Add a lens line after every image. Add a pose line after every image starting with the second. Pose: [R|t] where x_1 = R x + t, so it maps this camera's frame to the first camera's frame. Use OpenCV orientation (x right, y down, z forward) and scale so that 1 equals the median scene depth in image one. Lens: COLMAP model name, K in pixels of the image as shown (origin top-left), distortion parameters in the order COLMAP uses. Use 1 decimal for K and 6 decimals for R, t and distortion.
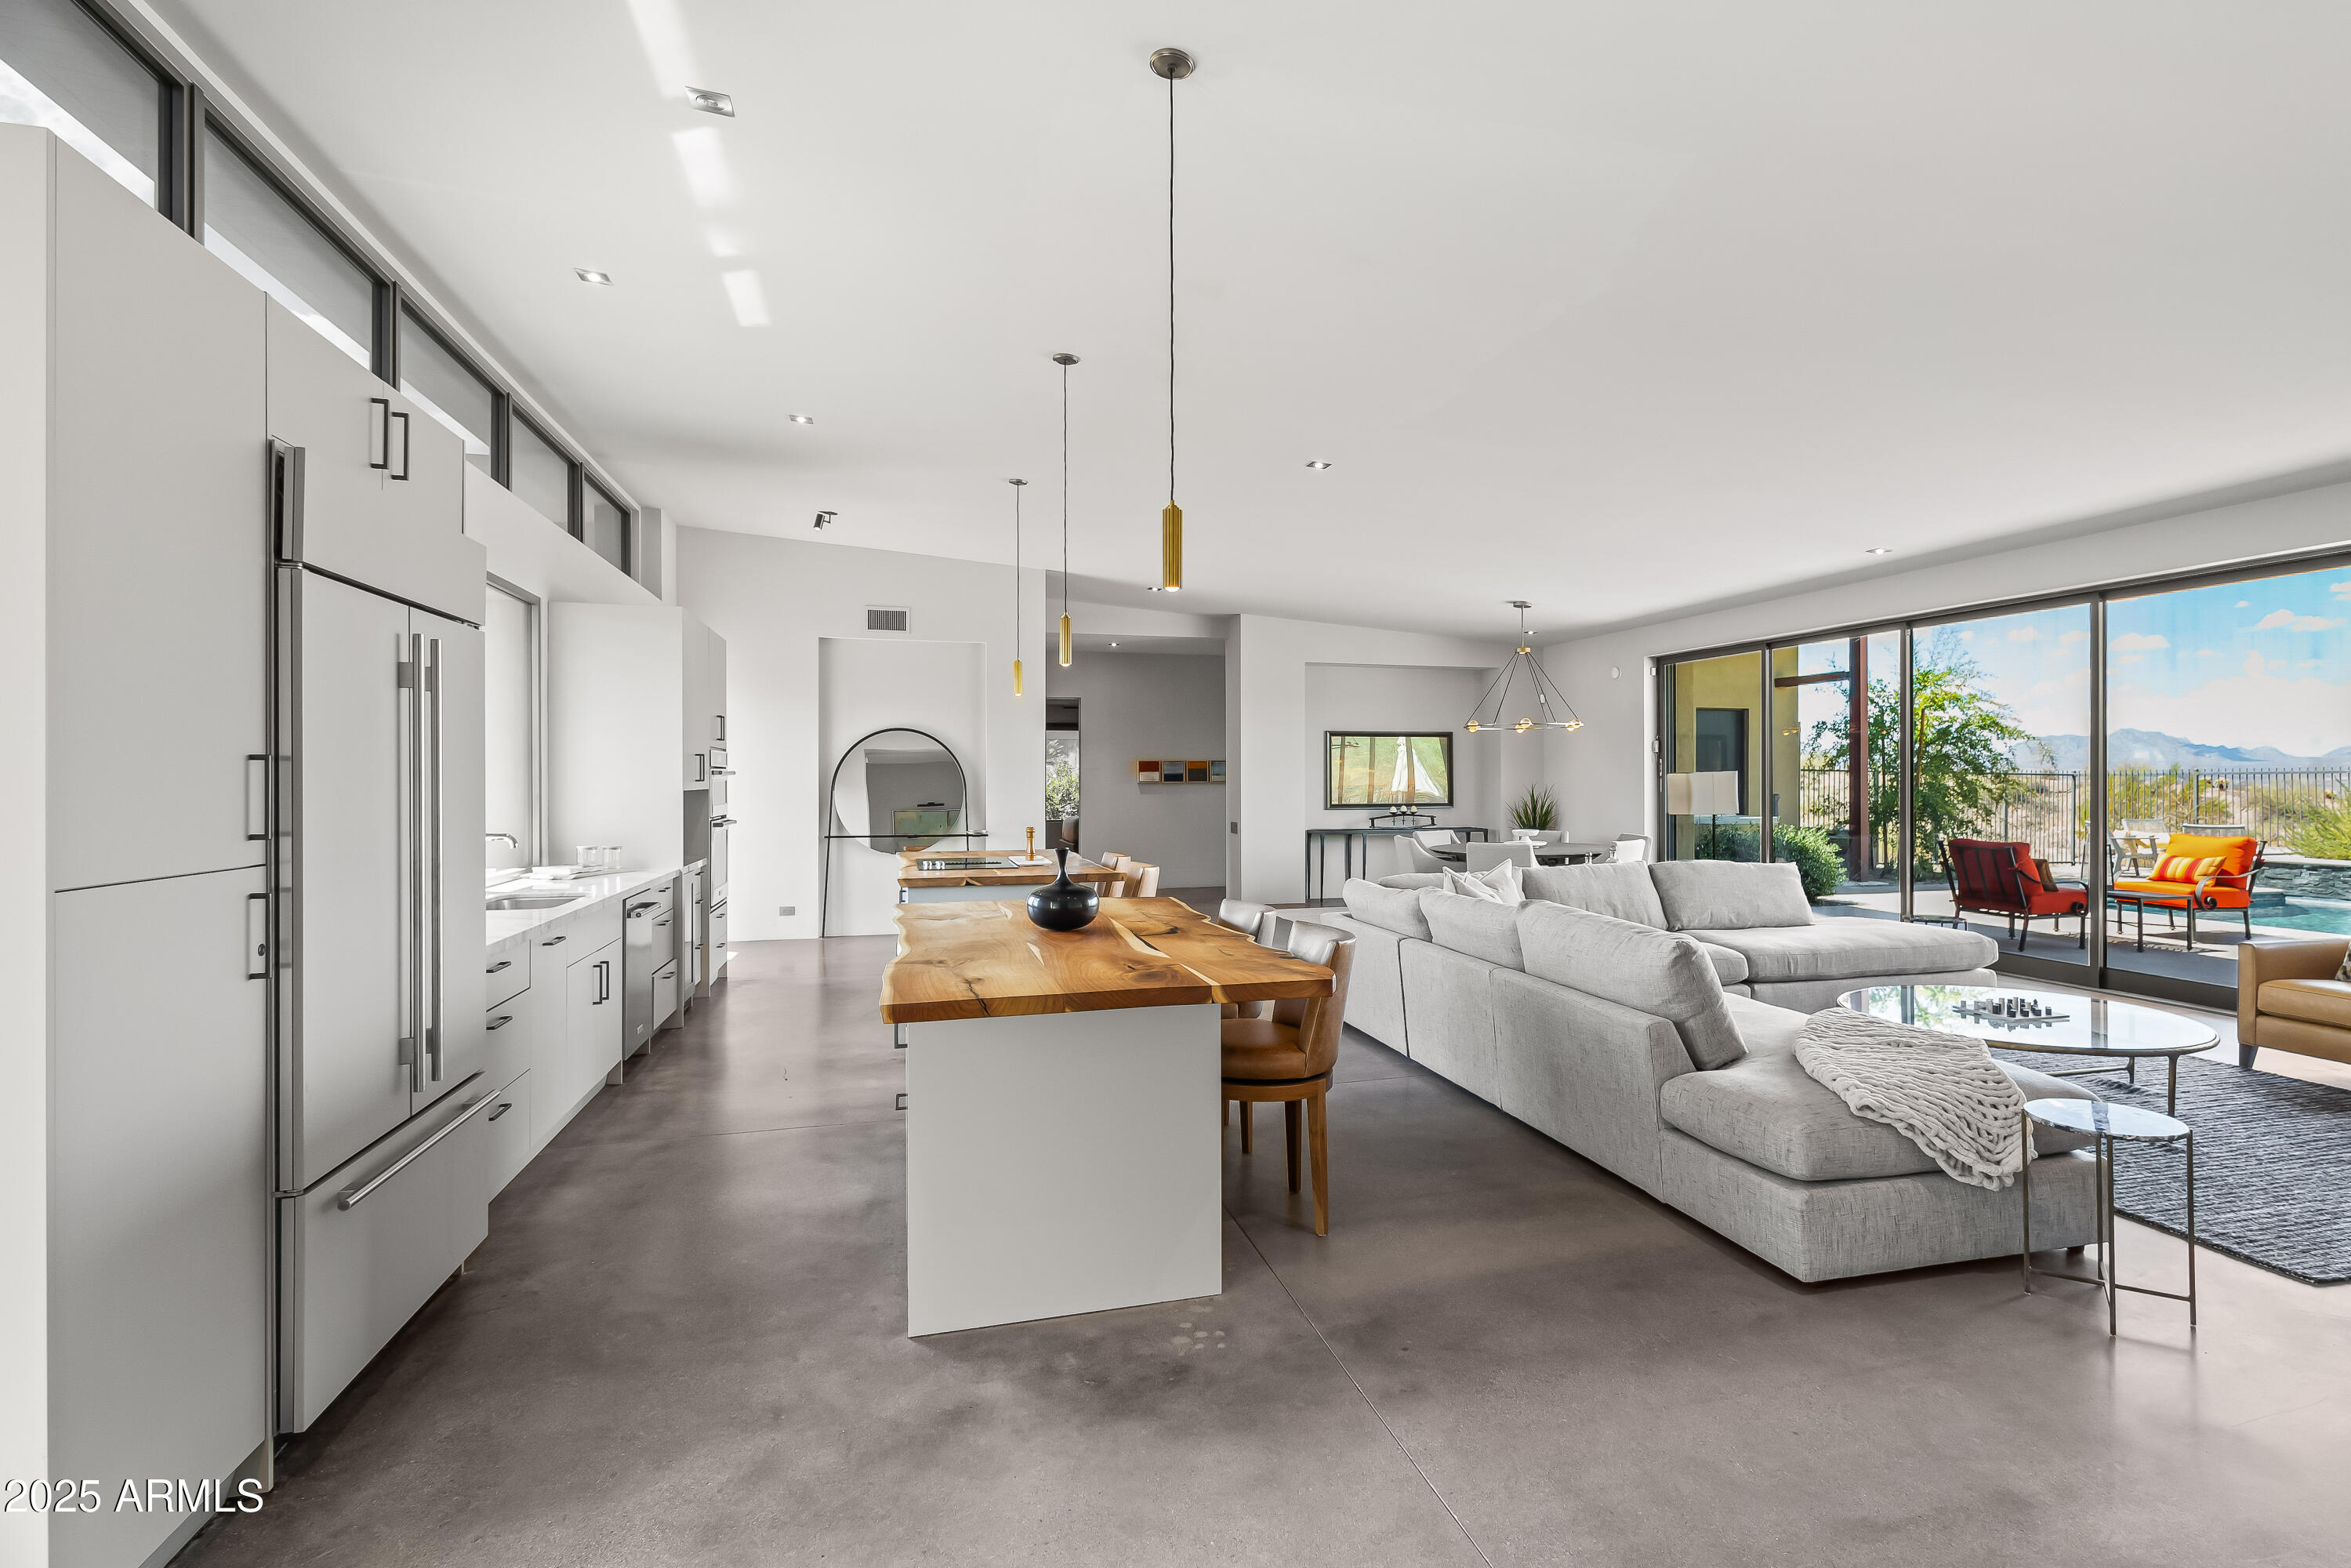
lens RADIAL K [[1152.7, 0, 1218.2], [0, 1152.7, 776.8], [0, 0, 1]] dist [0.005361, 0.000014]
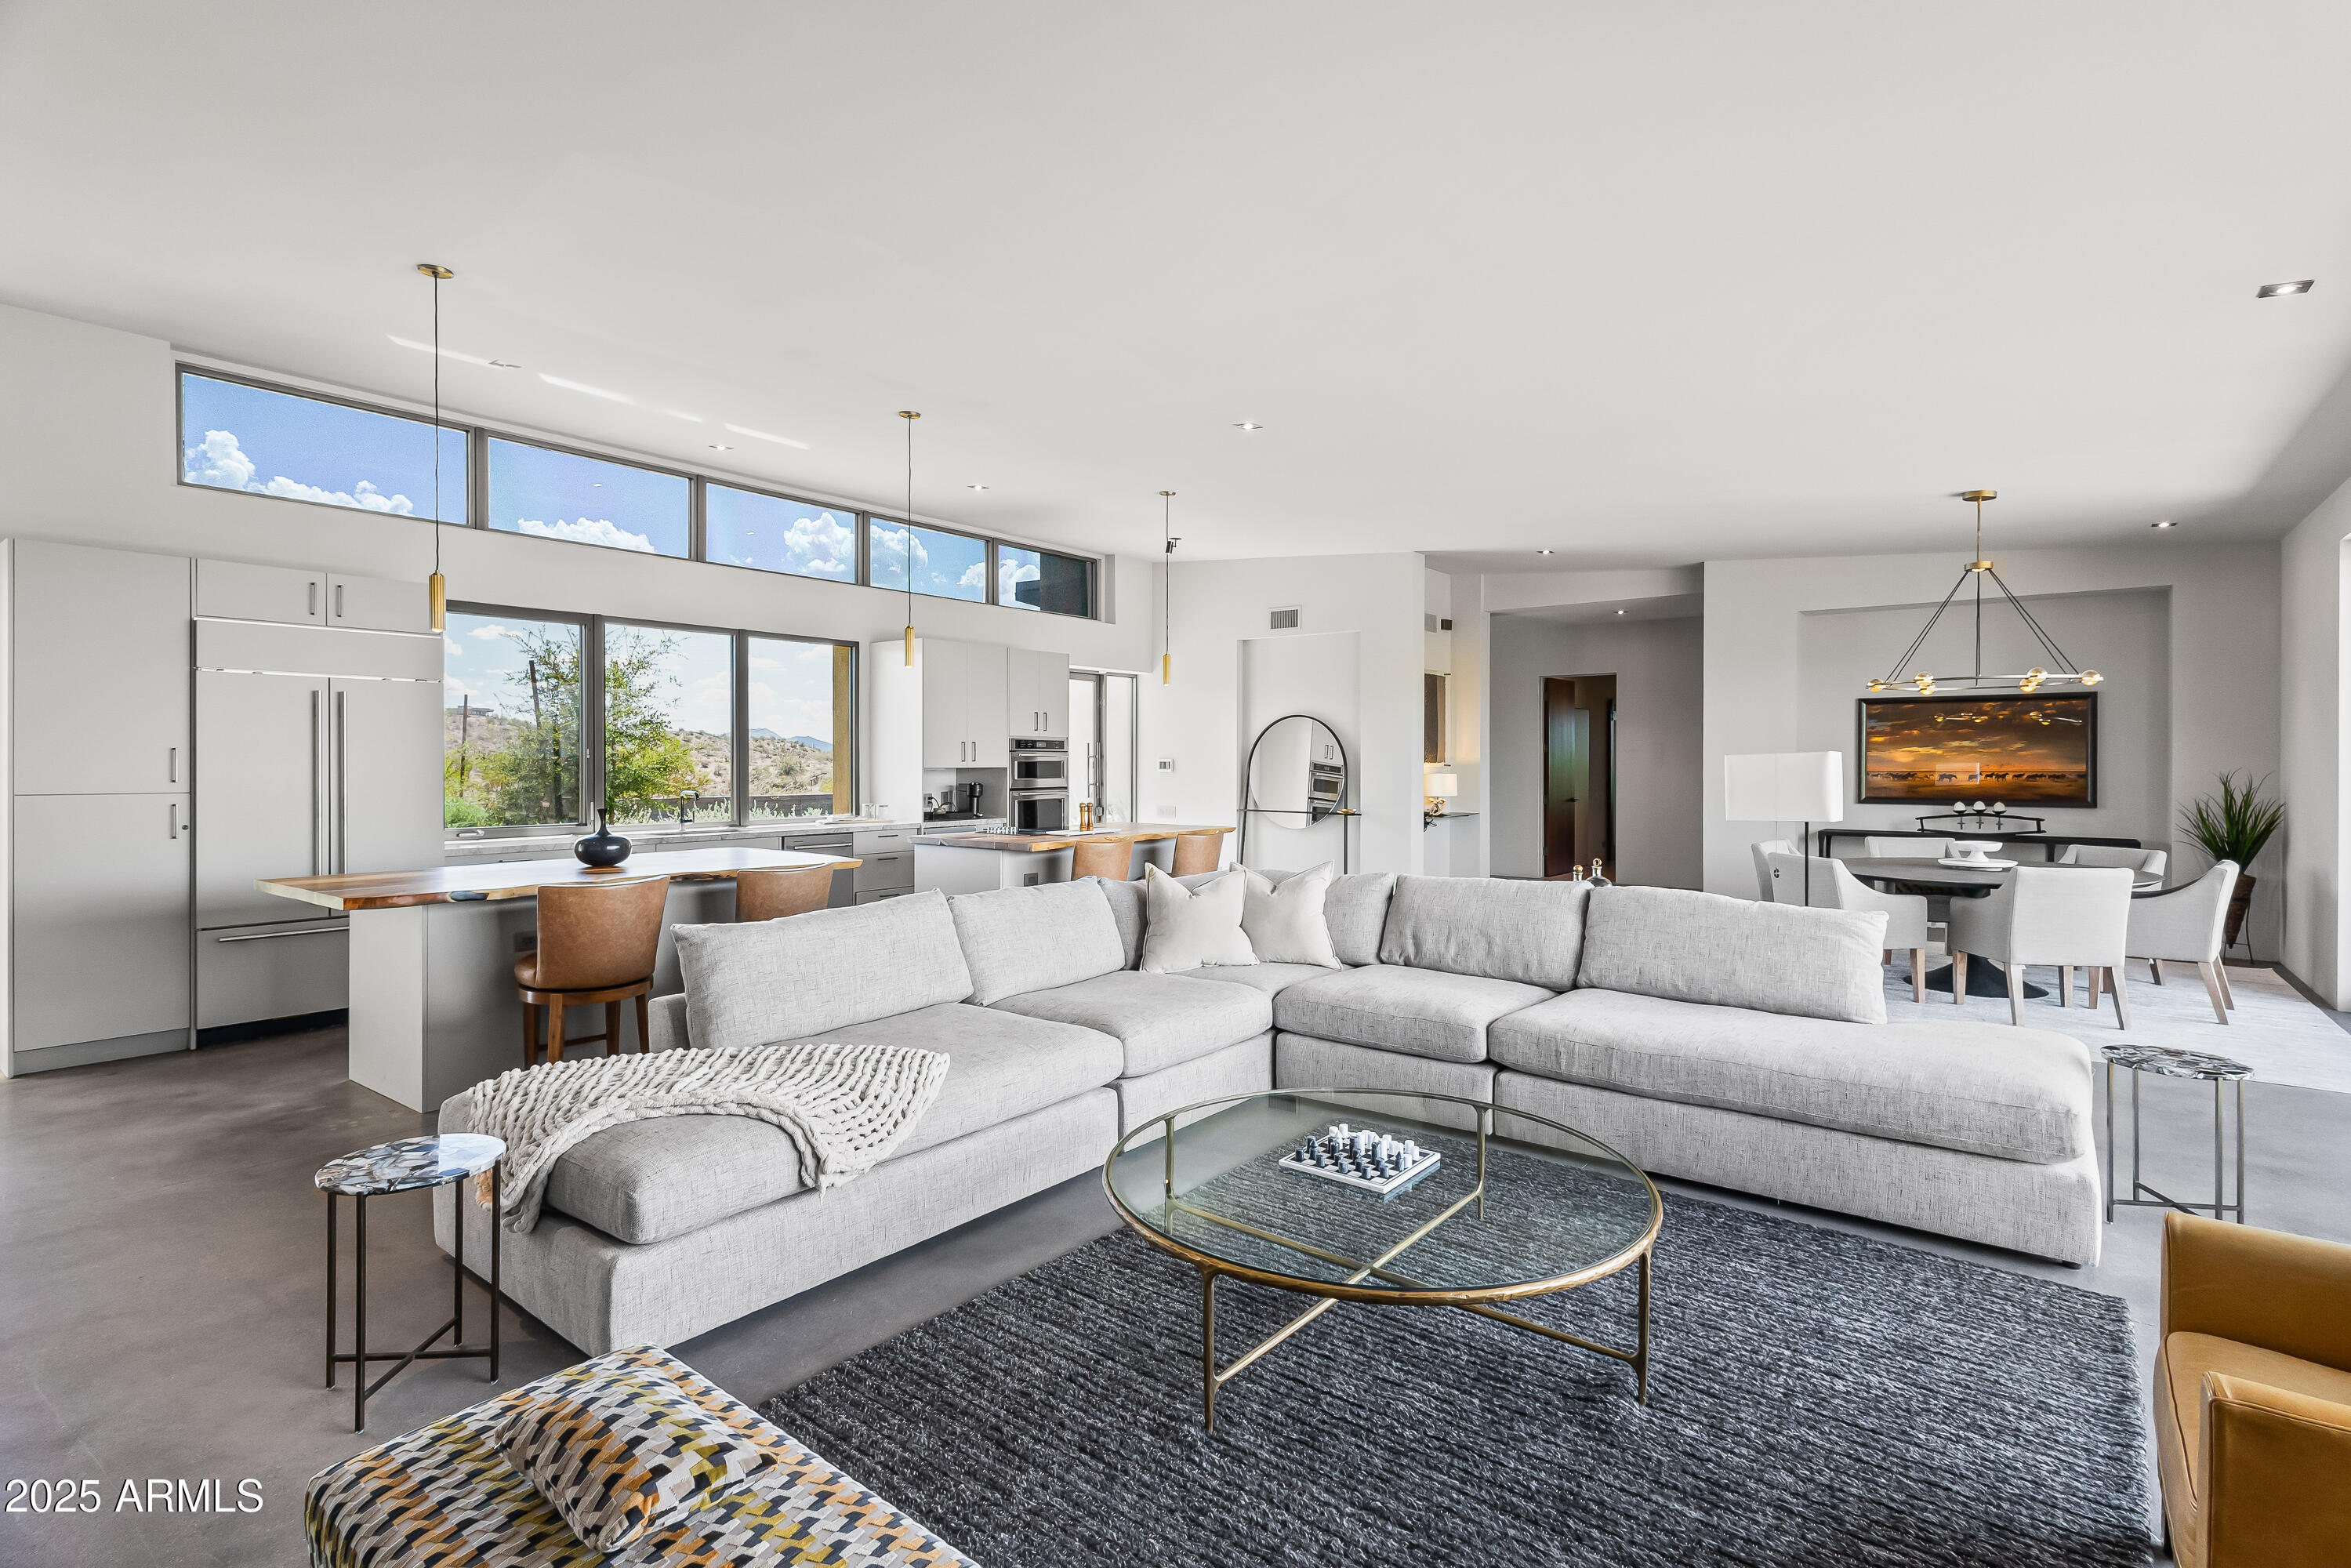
lens RADIAL K [[1100.4, 0, 1202.0], [0, 1100.4, 767.8], [0, 0, 1]] dist [0.006894, -0.000143]
pose [[0.606142, 0.009589, -0.795299, 0.967139], [-0.002595, 0.999946, 0.010078, -0.002600], [0.795352, -0.004045, 0.606134, 0.531566]]
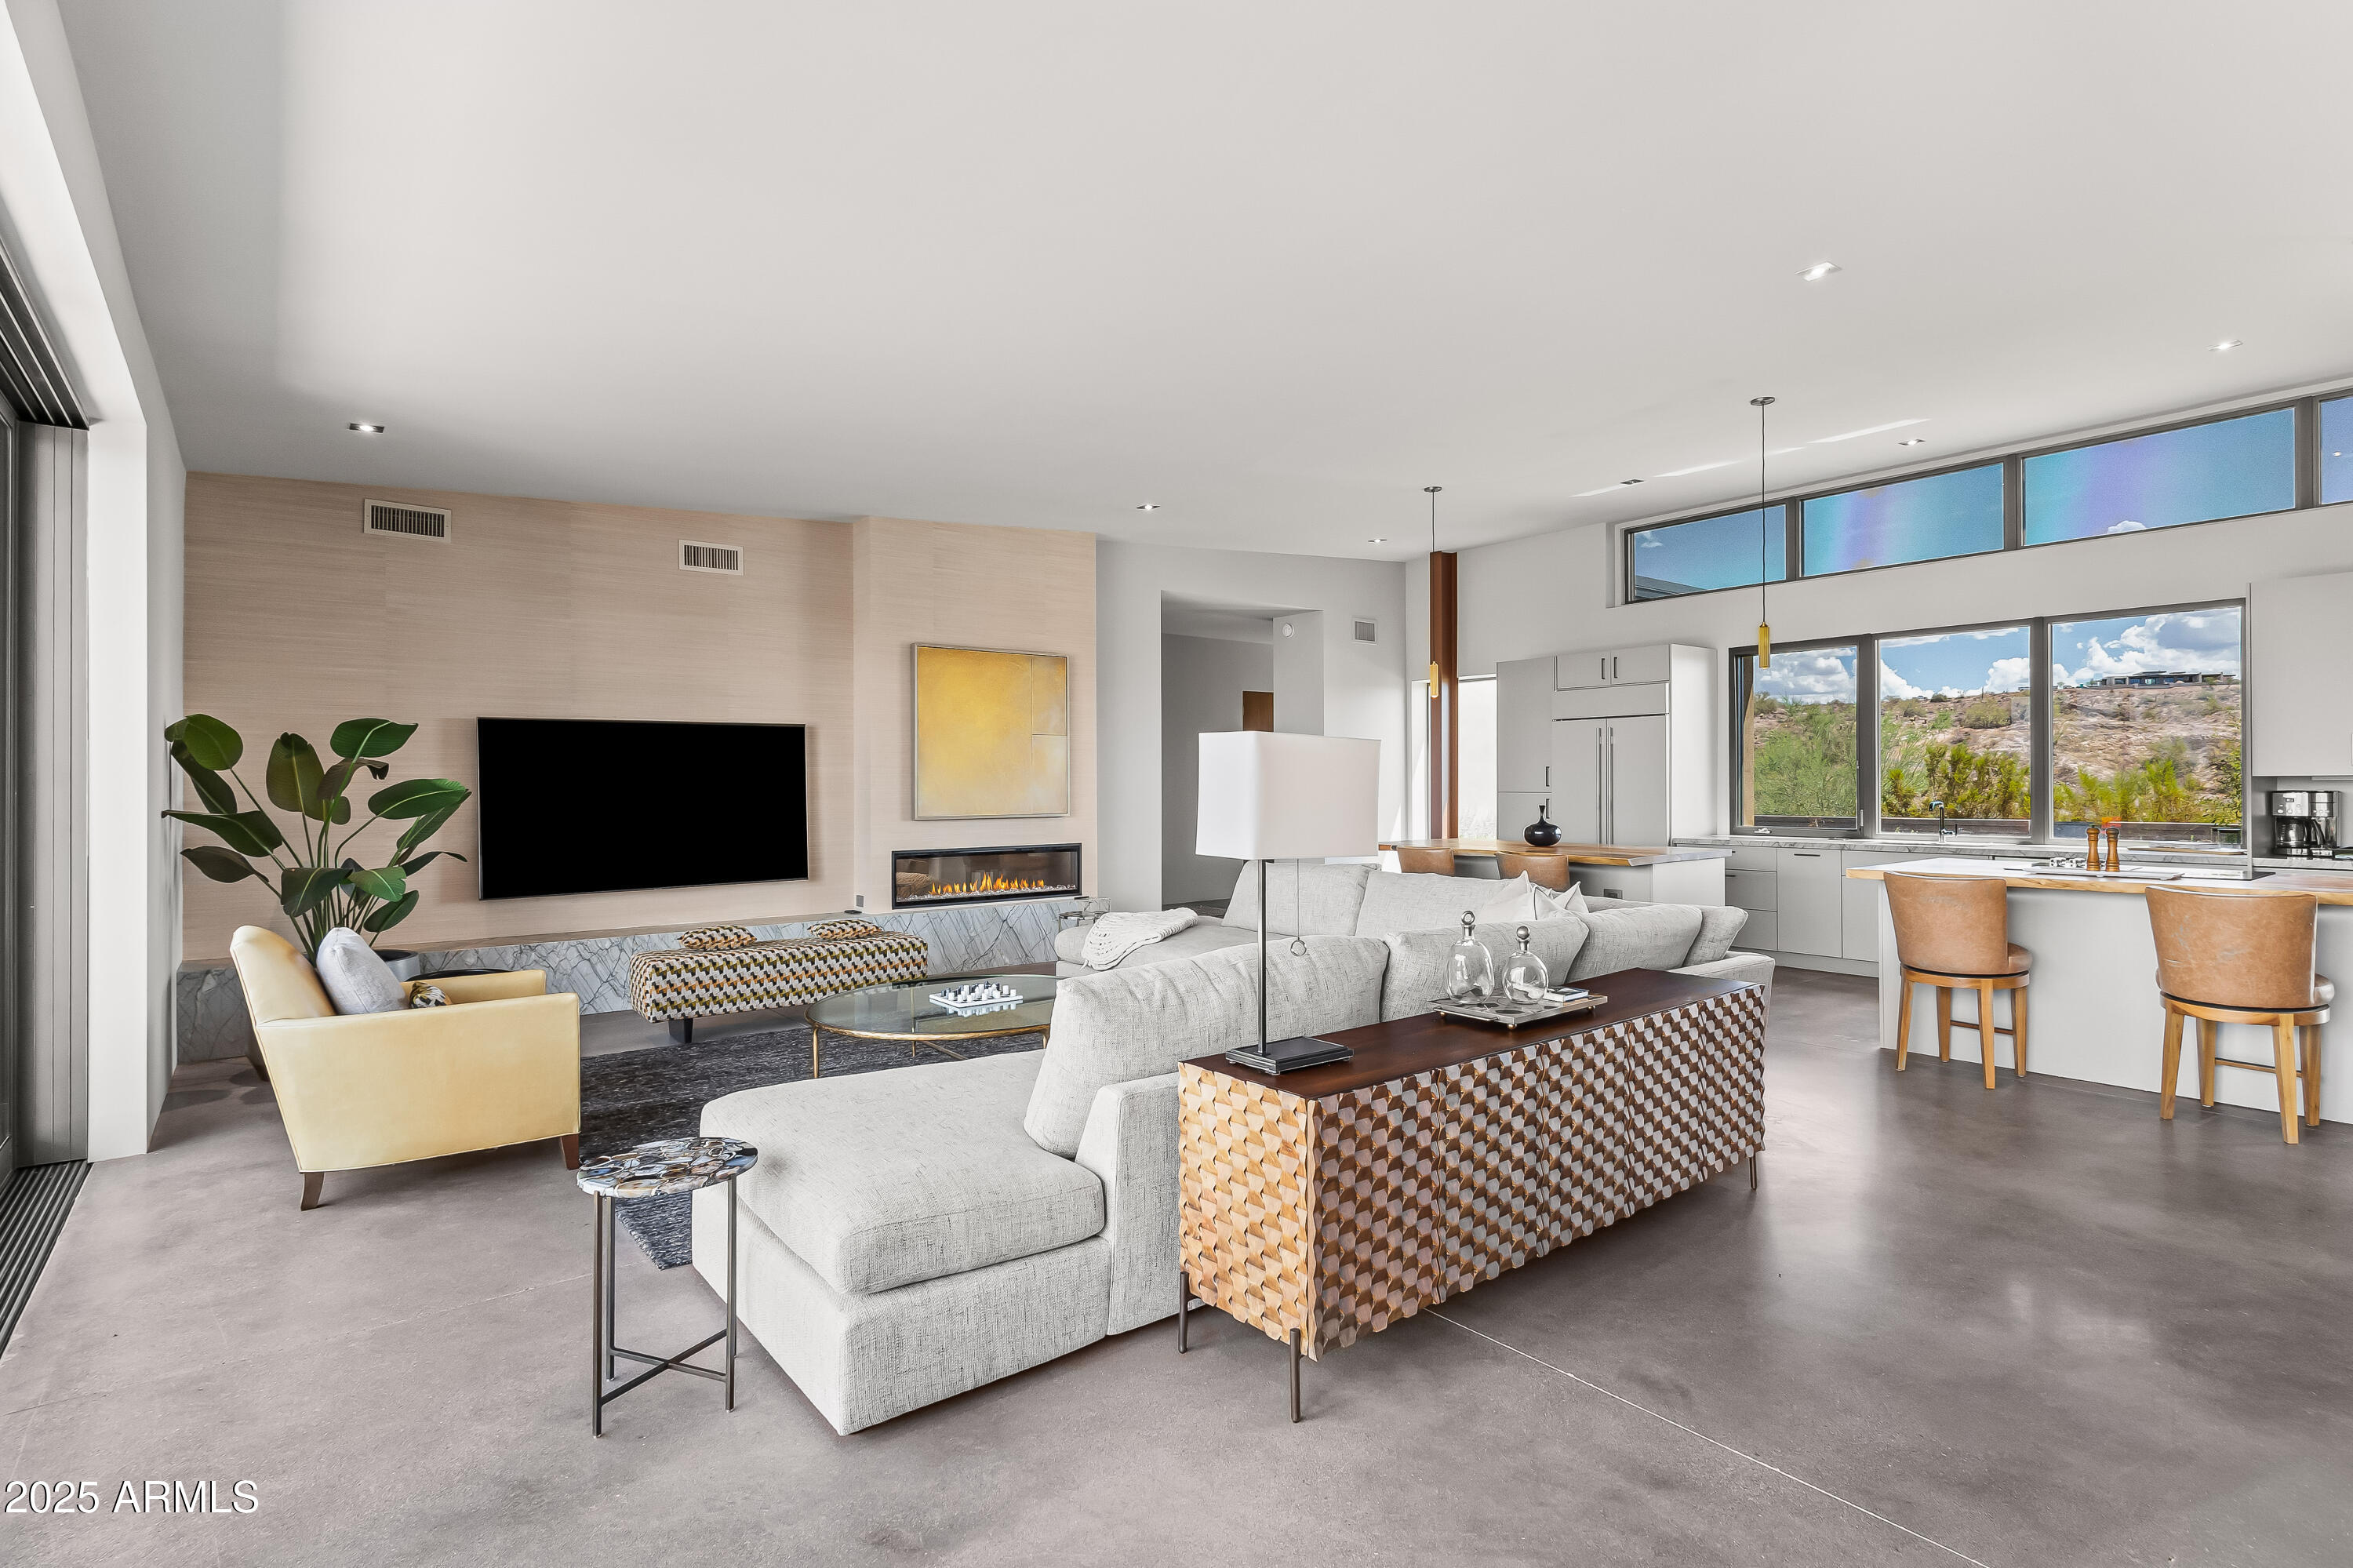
lens RADIAL K [[1133.5, 0, 1289.8], [0, 1133.5, 777.5], [0, 0, 1]] dist [0.005082, 0.000350]
pose [[-0.907646, 0.004507, -0.419712, 0.752865], [0.005620, 0.999983, -0.001416, 0.010508], [0.419699, -0.003644, -0.907656, 1.788589]]
